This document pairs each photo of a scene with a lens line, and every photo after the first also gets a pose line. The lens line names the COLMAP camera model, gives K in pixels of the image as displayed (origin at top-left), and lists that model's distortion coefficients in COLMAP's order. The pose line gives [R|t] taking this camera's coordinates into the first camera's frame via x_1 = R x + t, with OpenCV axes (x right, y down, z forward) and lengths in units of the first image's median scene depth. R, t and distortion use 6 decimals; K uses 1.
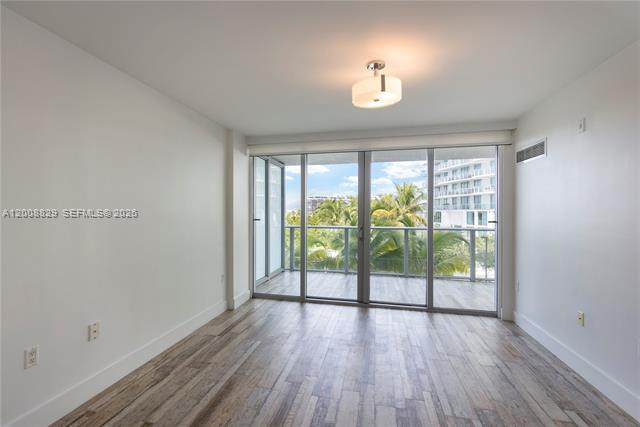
lens RADIAL K [[305.1, 0, 321.9], [0, 305.1, 211.2], [0, 0, 1]] dist [0.000432, 0.000302]
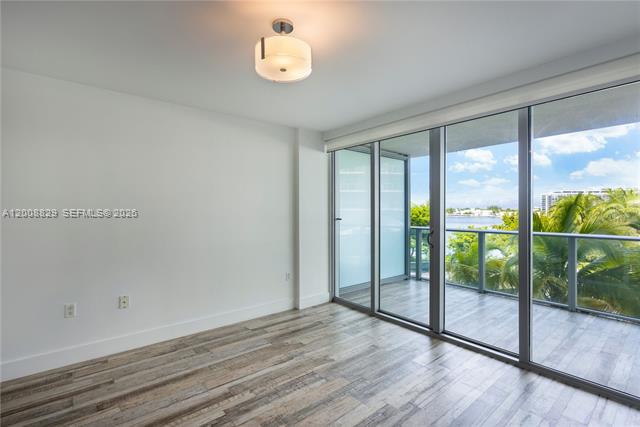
lens RADIAL K [[323.7, 0, 320.0], [0, 323.7, 213.5], [0, 0, 1]] dist [-0.001163, 0.000093]
pose [[0.809368, 0.005870, -0.587273, 0.419162], [-0.000340, 0.999955, 0.009527, 0.000156], [0.587302, -0.007511, 0.809333, 0.209729]]
